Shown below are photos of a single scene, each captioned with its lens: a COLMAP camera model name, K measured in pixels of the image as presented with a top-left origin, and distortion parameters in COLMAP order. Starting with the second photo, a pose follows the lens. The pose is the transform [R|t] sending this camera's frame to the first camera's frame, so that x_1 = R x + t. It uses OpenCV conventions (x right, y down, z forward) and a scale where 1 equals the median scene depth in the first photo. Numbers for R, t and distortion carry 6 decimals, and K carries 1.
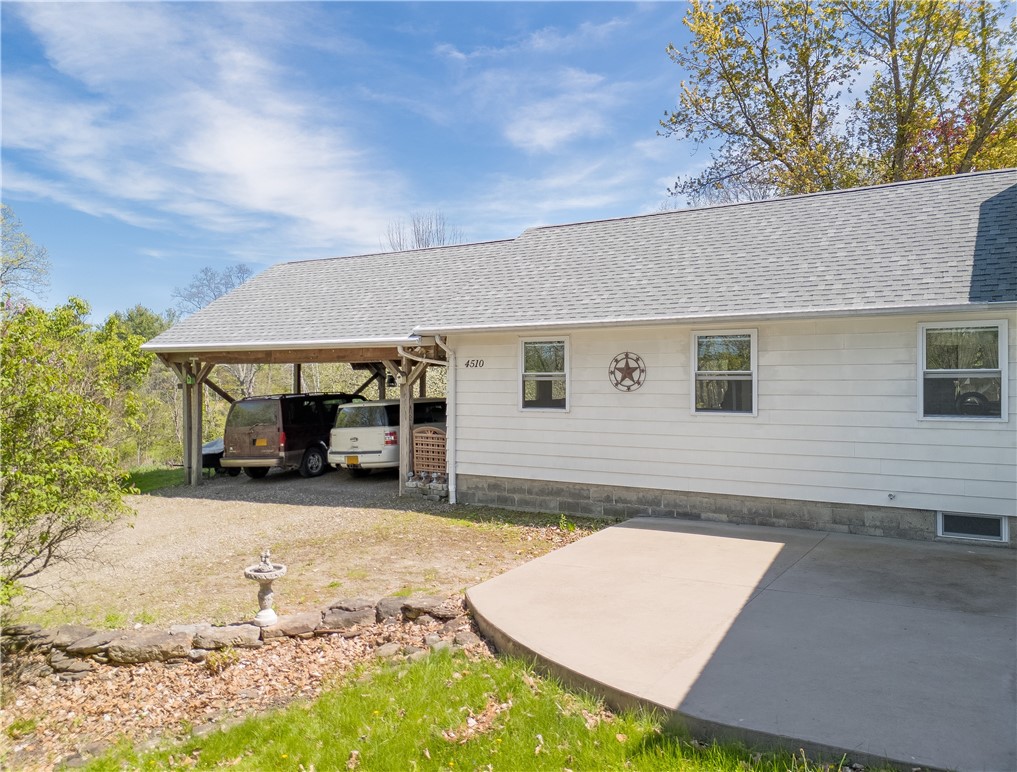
lens RADIAL K [[798.6, 0, 509.3], [0, 798.6, 384.3], [0, 0, 1]] dist [0.037701, 0.002532]
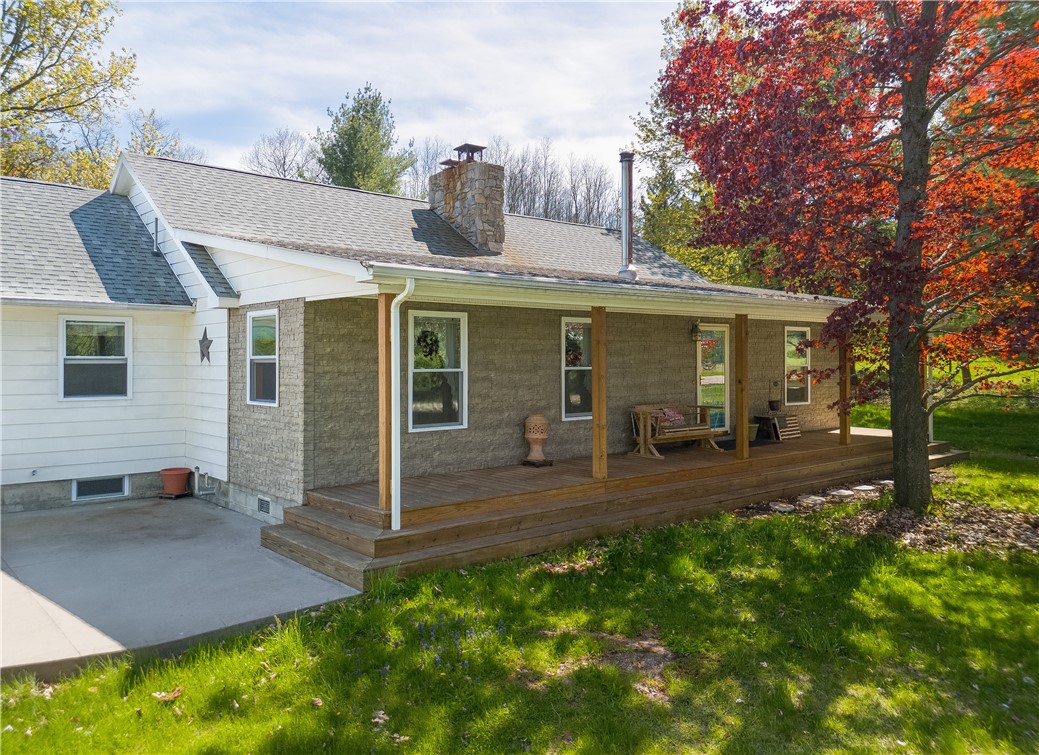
lens RADIAL K [[782.9, 0, 516.4], [0, 782.9, 368.3], [0, 0, 1]] dist [-0.002460, 0.001048]
pose [[0.300370, -0.000549, 0.953823, -0.345955], [0.004712, 0.999988, -0.000908, 0.002549], [-0.953811, 0.004767, 0.300369, 0.063175]]
